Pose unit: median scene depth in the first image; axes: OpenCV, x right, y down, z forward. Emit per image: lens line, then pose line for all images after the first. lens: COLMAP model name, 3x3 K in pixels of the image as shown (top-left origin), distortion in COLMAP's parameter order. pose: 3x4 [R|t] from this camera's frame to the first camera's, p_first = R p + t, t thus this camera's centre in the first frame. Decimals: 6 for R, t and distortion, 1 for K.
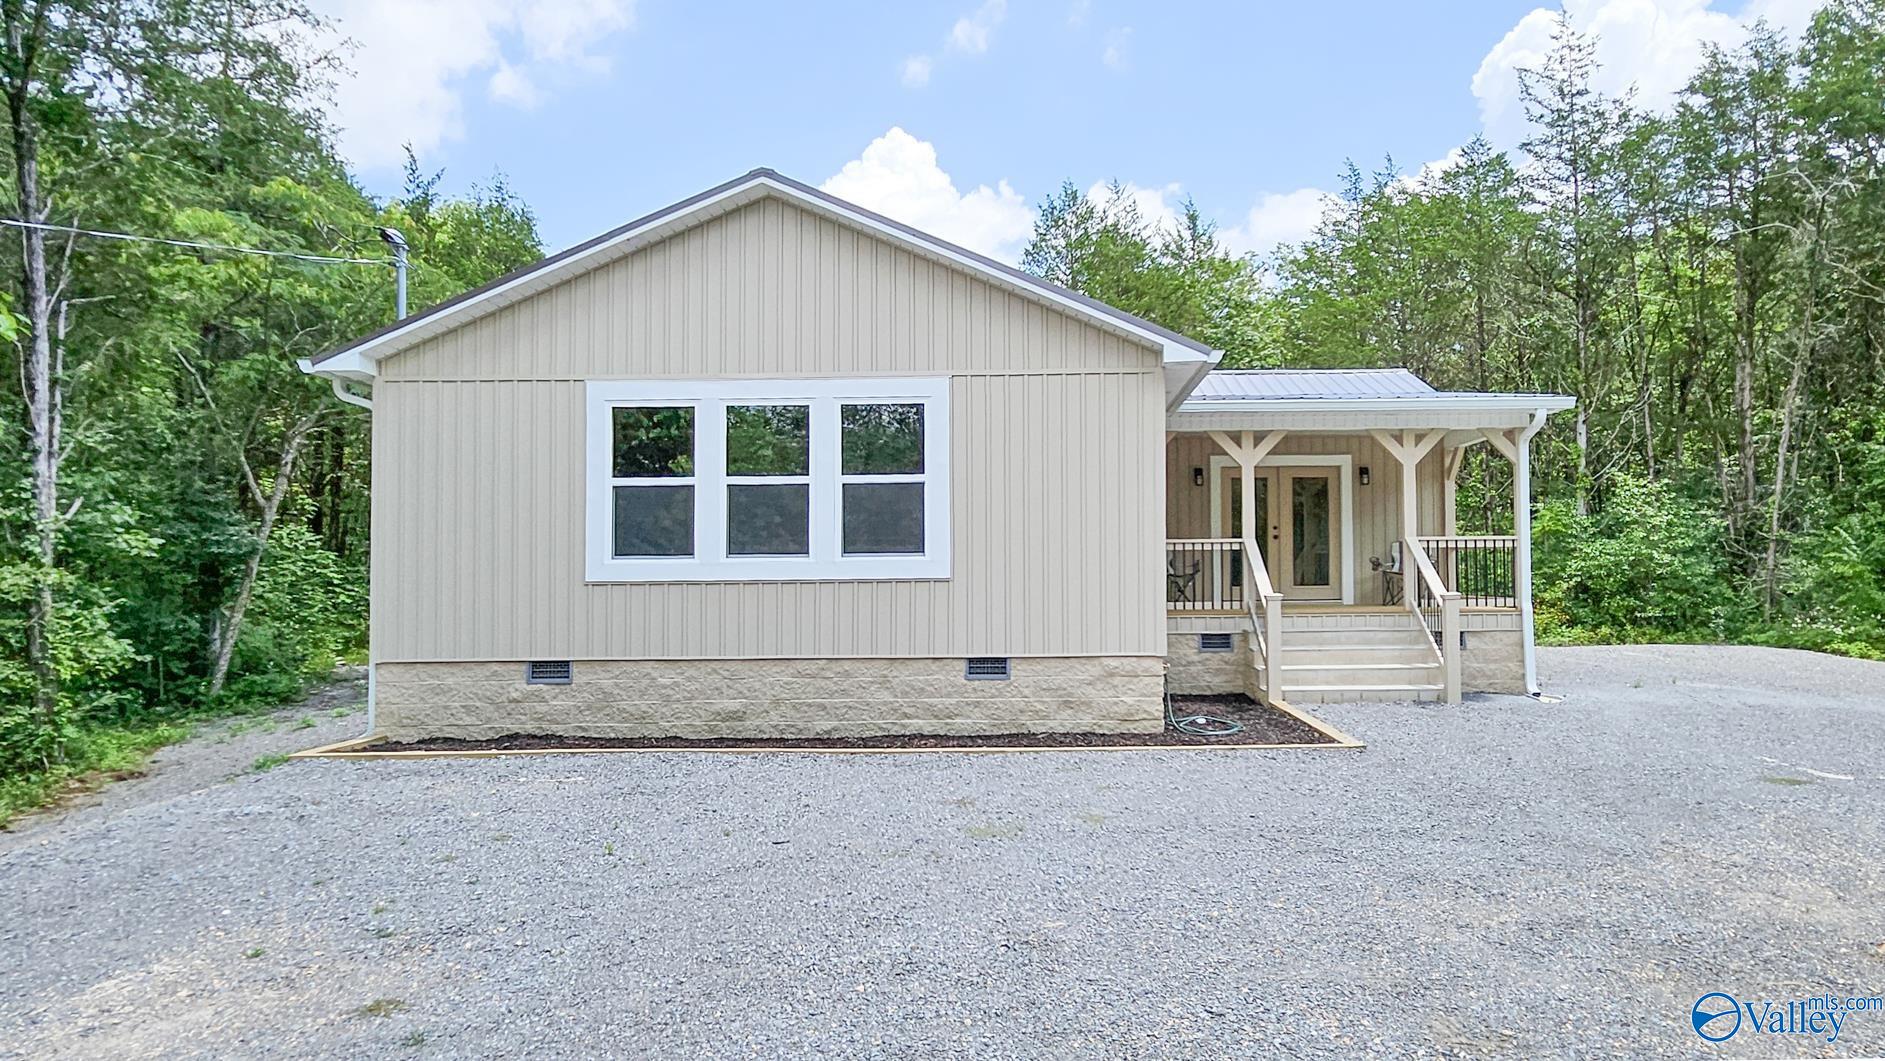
lens RADIAL K [[1050.0, 0, 1006.8], [0, 1050.0, 577.8], [0, 0, 1]] dist [0.002277, 0.000795]
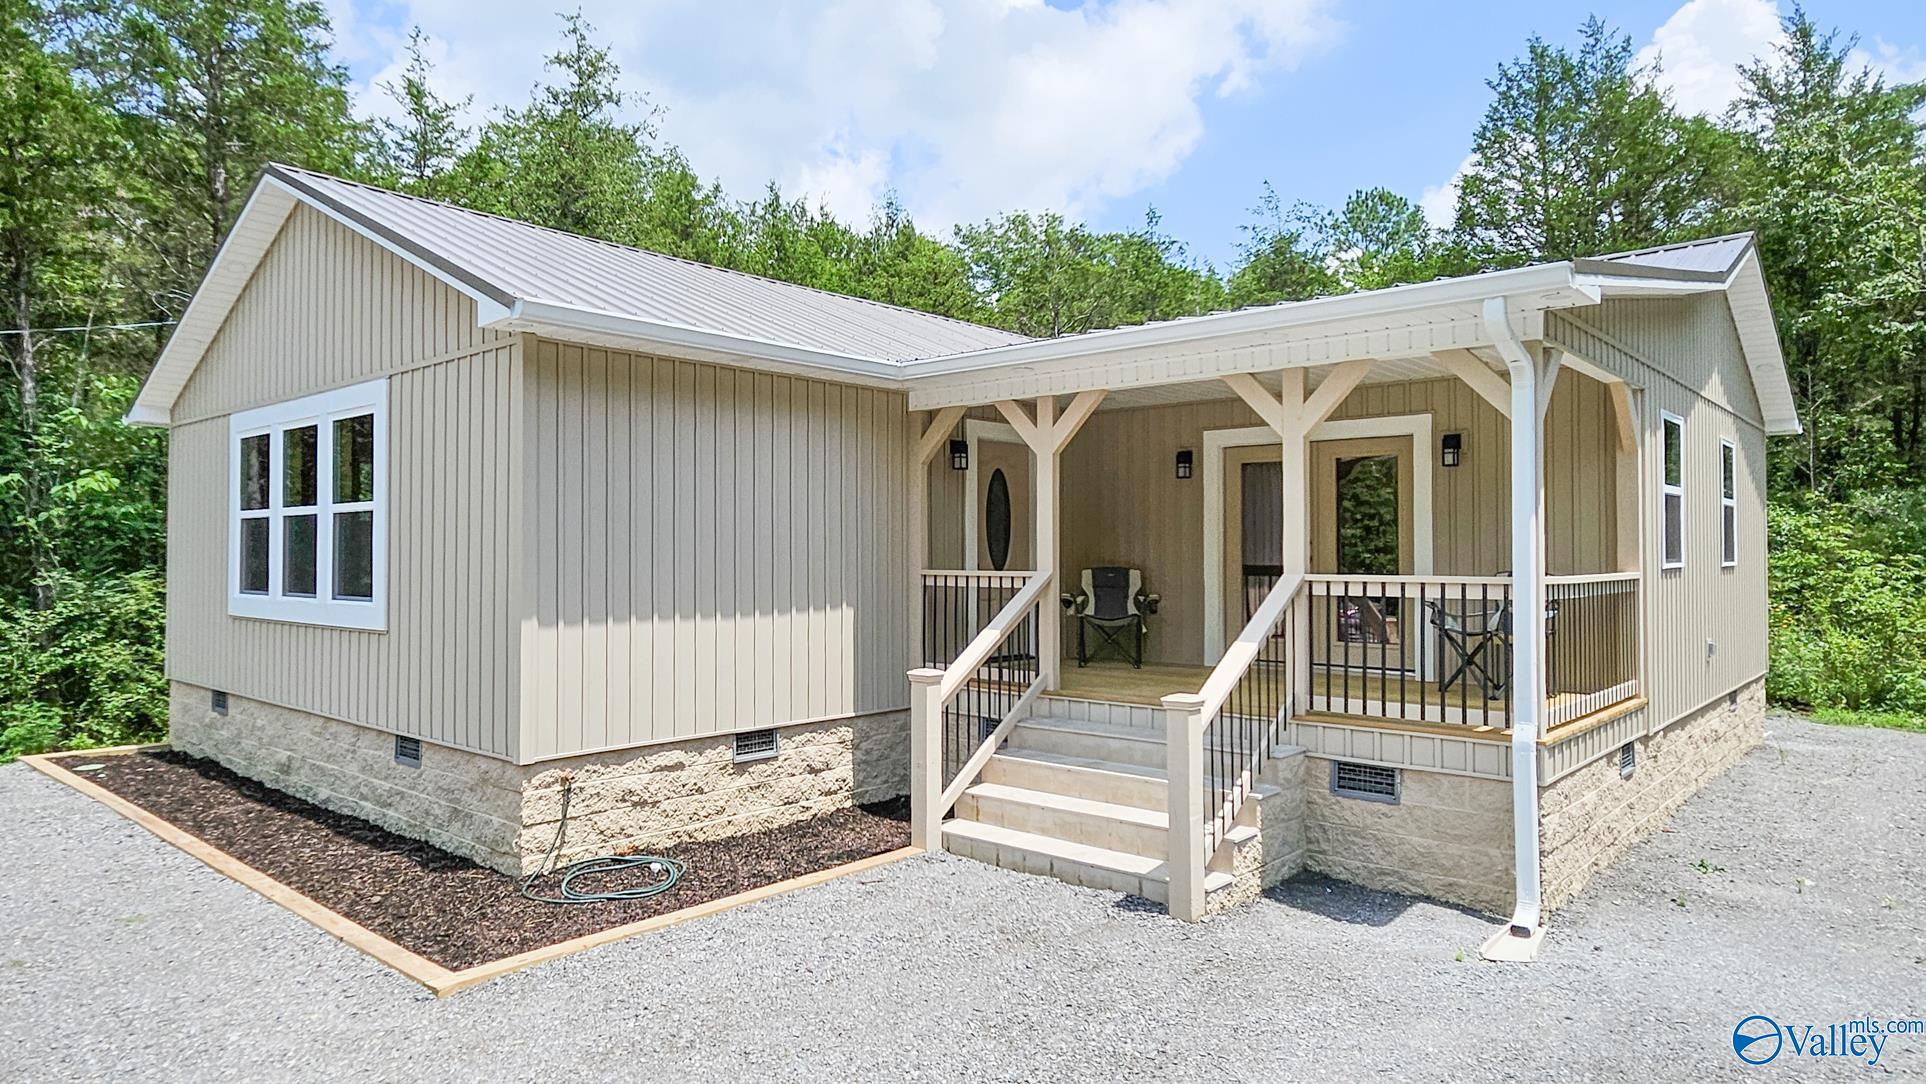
lens RADIAL K [[1110.1, 0, 963.0], [0, 1110.1, 542.0], [0, 0, 1]] dist [-0.000687, 0.001620]
pose [[0.774794, -0.002512, -0.632209, 0.783230], [-0.011829, 0.999759, -0.018469, -0.054018], [0.632103, 0.021789, 0.774578, 0.608607]]
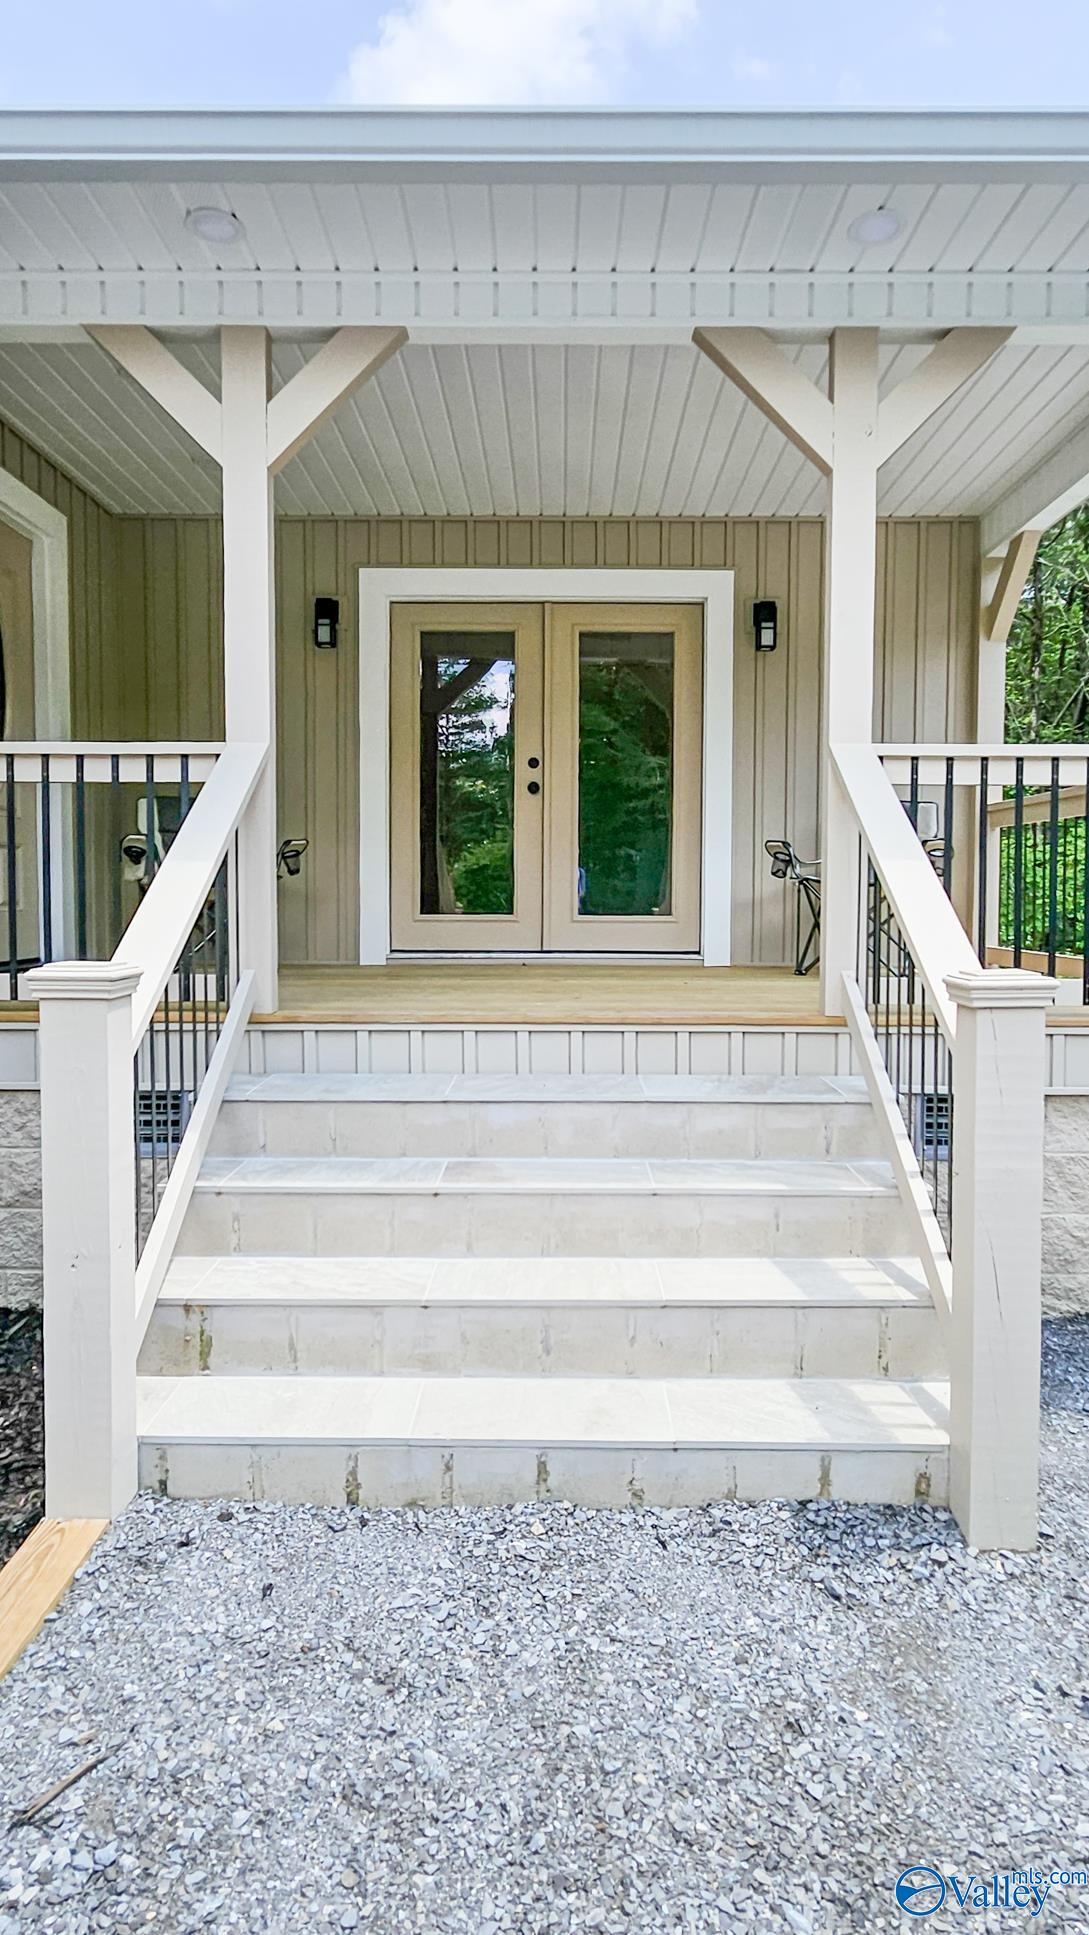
lens RADIAL K [[1115.3, 0, 544.5], [0, 1115.3, 967.5], [0, 0, 1]] dist [-0.000687, 0.001620]
pose [[0.999528, 0.004399, 0.030397, 0.384695], [-0.006348, 0.997908, 0.064330, 0.000190], [-0.030050, -0.064493, 0.997466, 0.922545]]
